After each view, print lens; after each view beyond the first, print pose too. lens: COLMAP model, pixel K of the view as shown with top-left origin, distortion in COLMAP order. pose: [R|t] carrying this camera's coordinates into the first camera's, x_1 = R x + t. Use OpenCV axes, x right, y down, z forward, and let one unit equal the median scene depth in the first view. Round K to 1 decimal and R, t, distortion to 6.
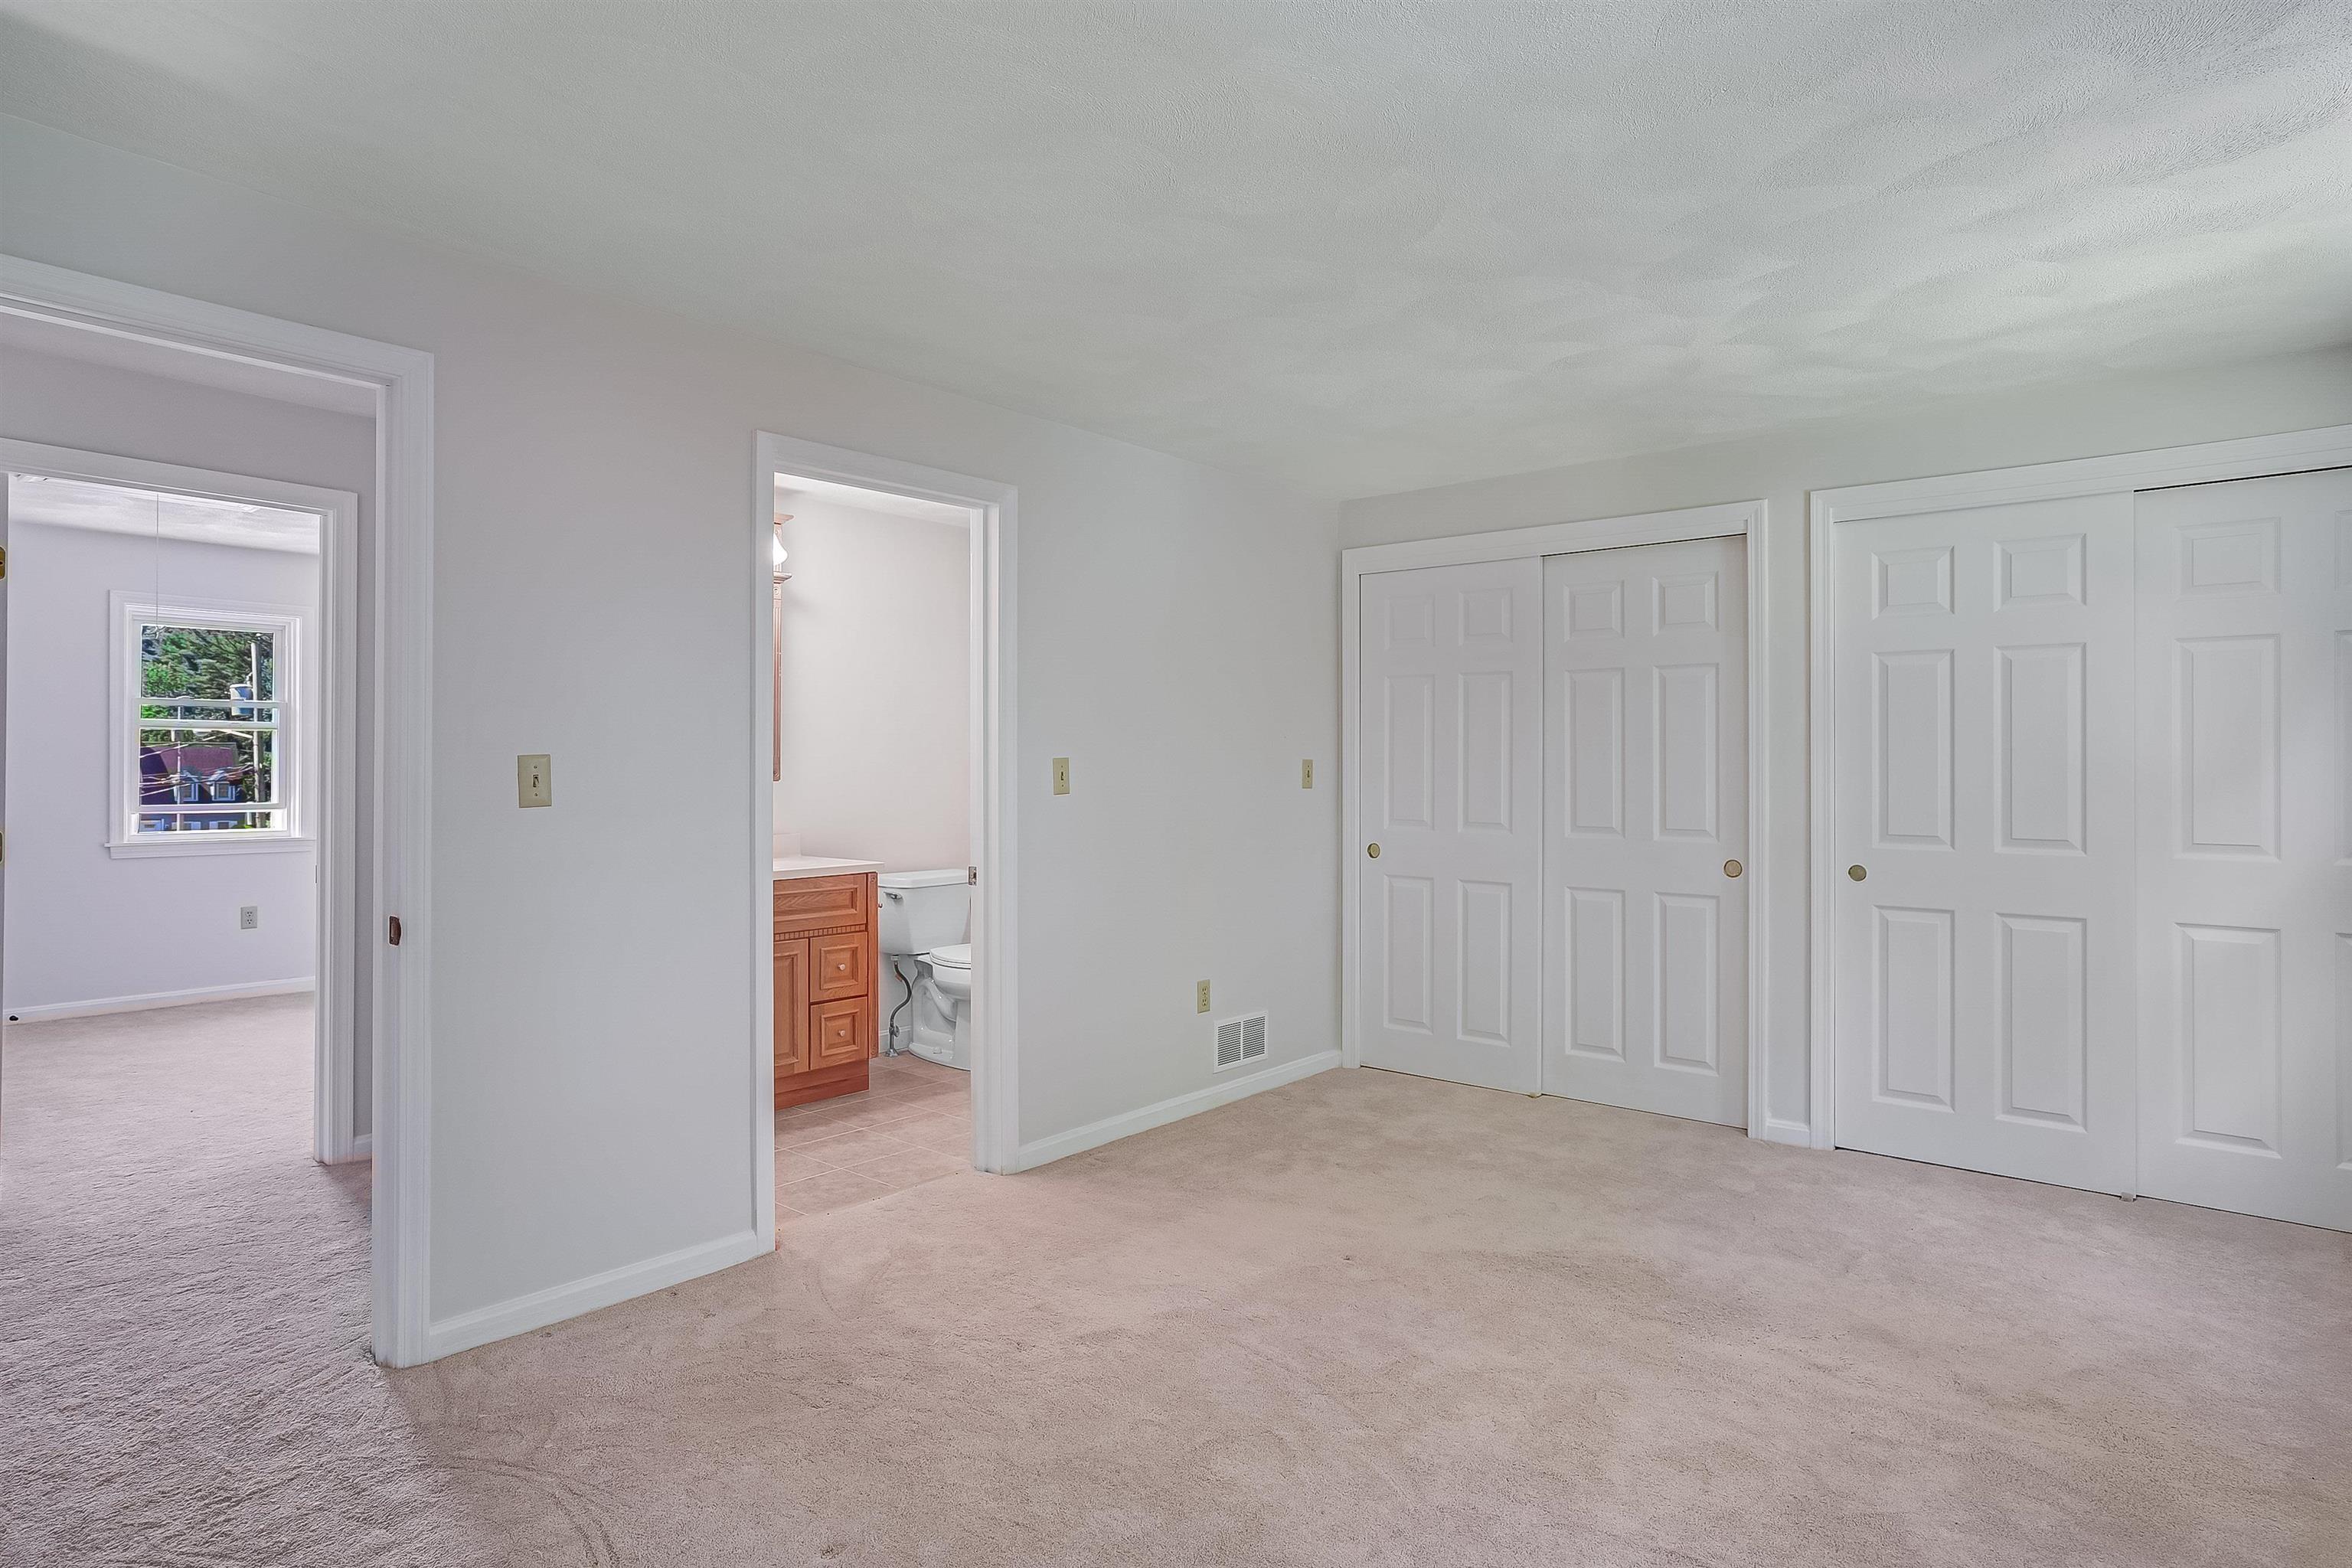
lens RADIAL K [[1125.8, 0, 1176.0], [0, 1125.8, 784.0], [0, 0, 1]] dist [-0.044756, 0.000220]
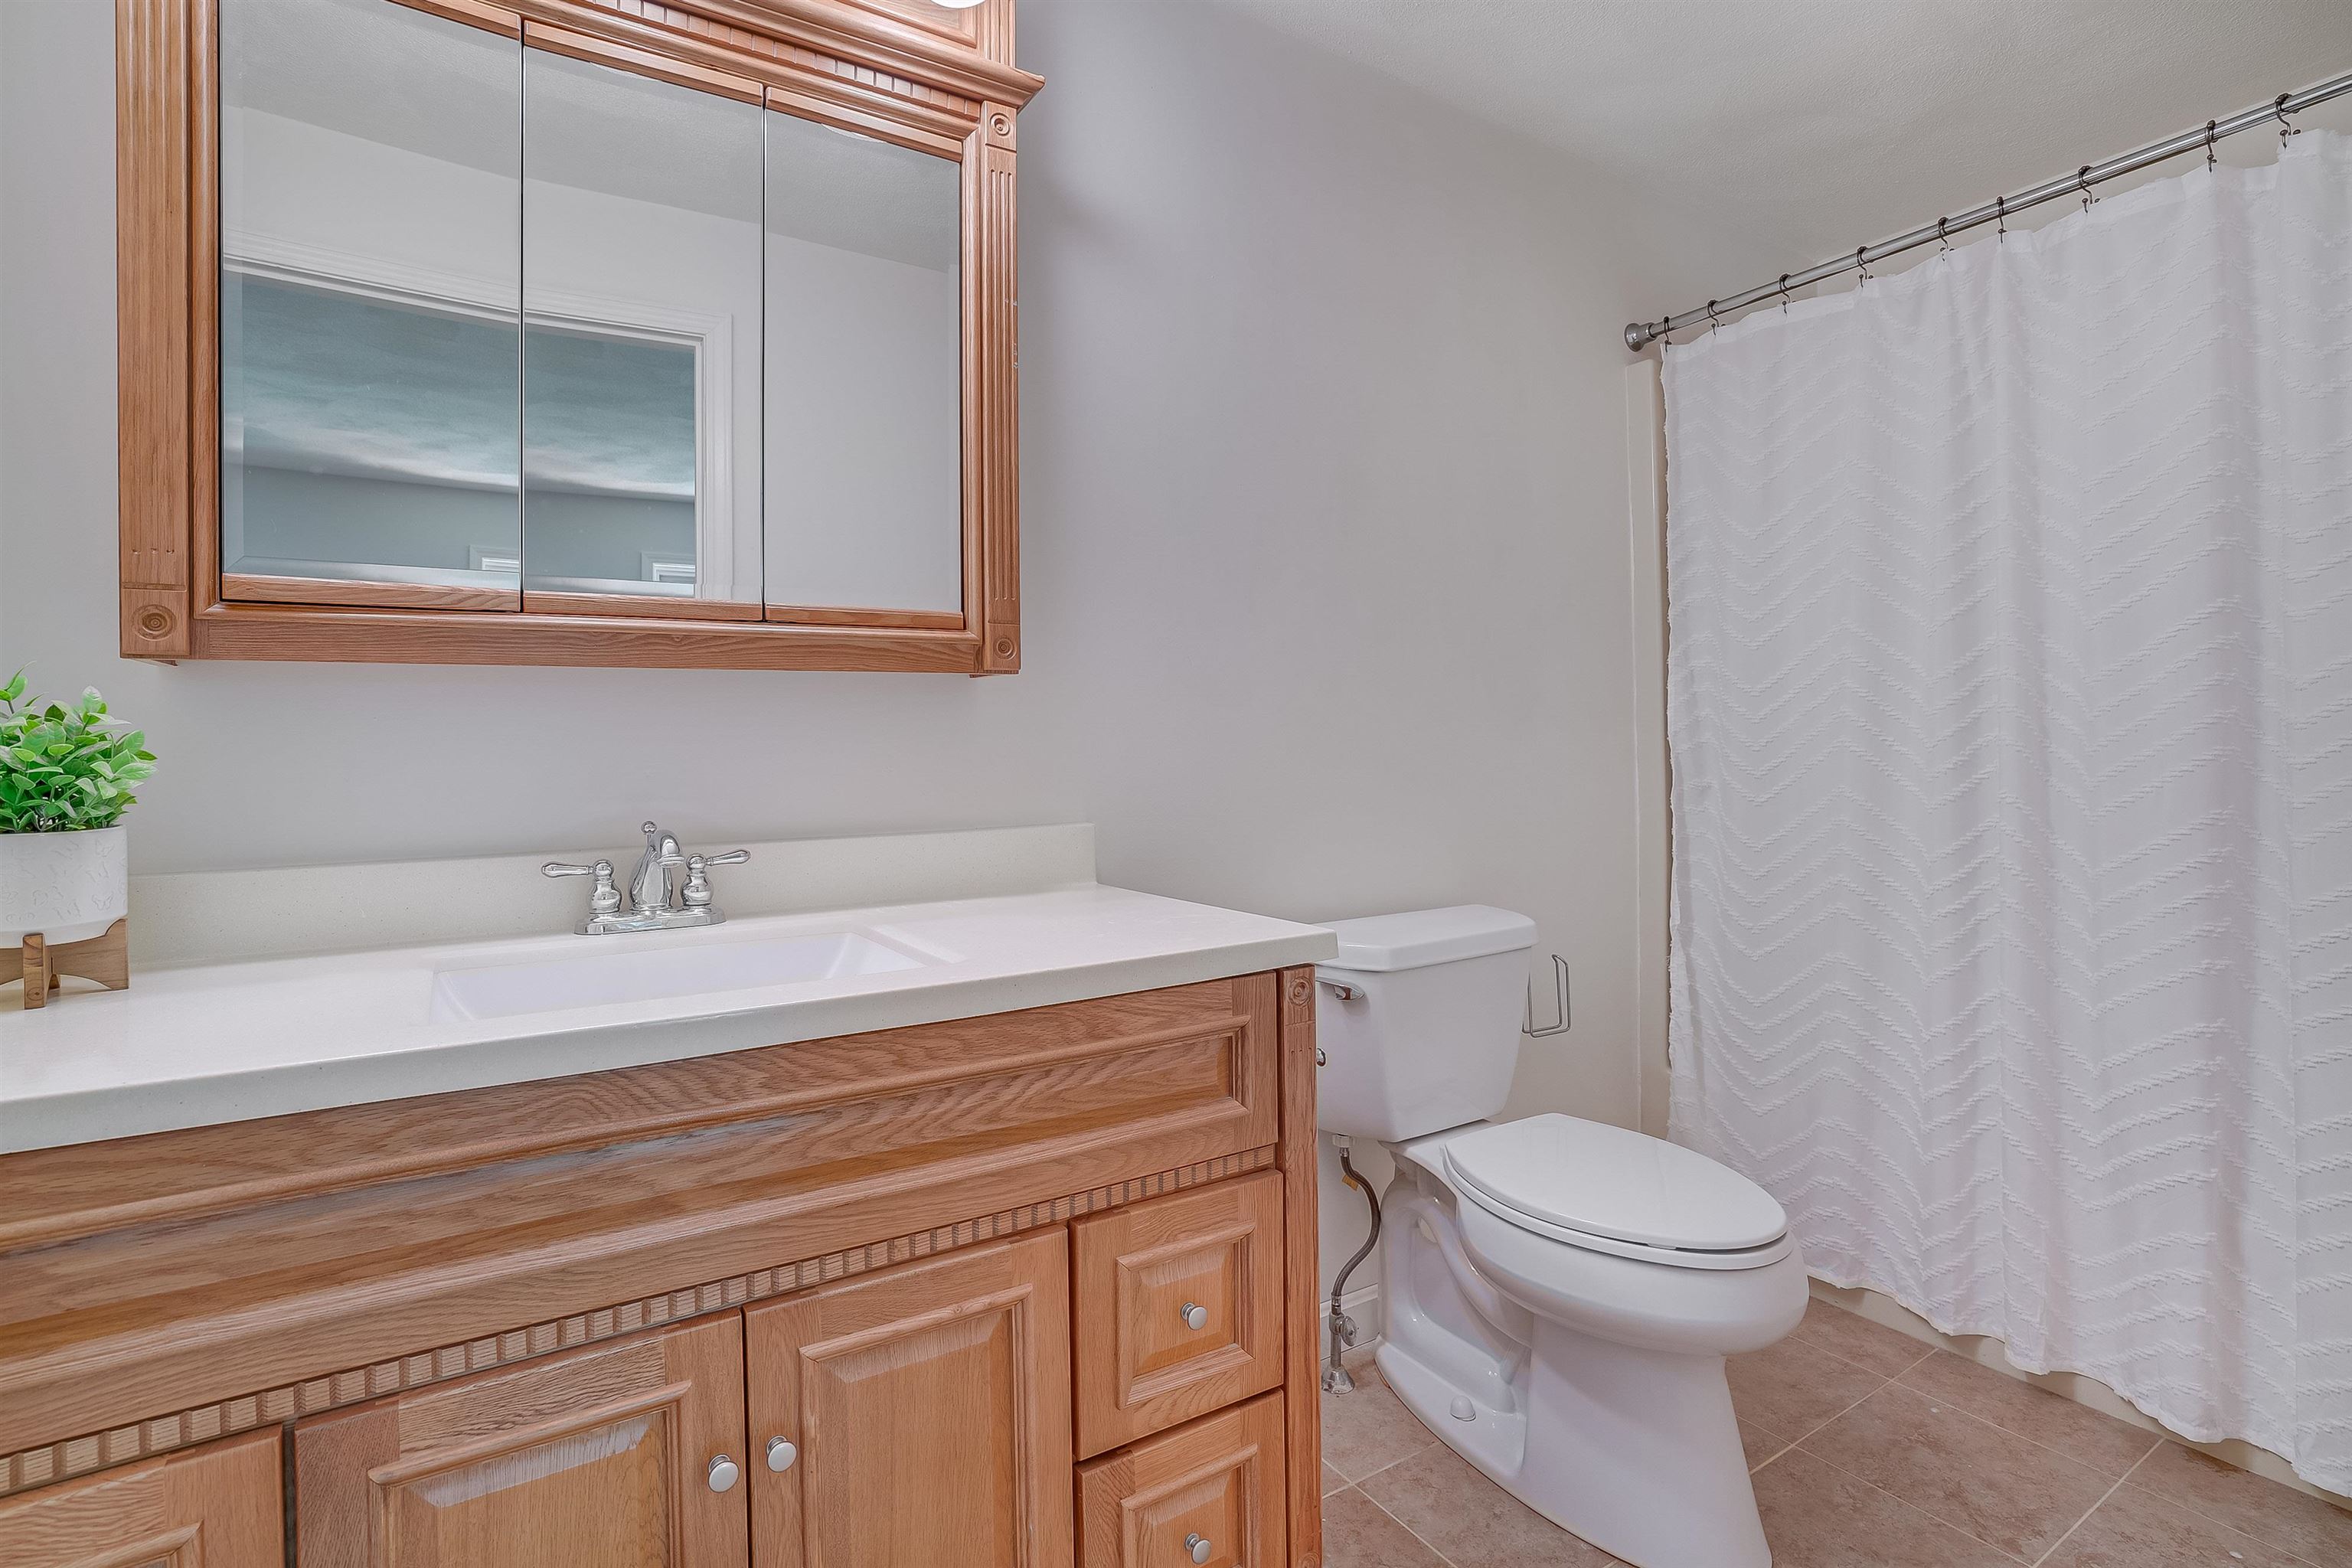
lens RADIAL K [[1125.8, 0, 1176.0], [0, 1125.8, 784.0], [0, 0, 1]] dist [-0.044756, 0.000220]
pose [[0.943083, -0.009421, -0.332425, -0.208193], [0.016043, 0.999724, 0.017182, 0.028023], [0.332171, -0.021538, 0.942973, 0.734238]]
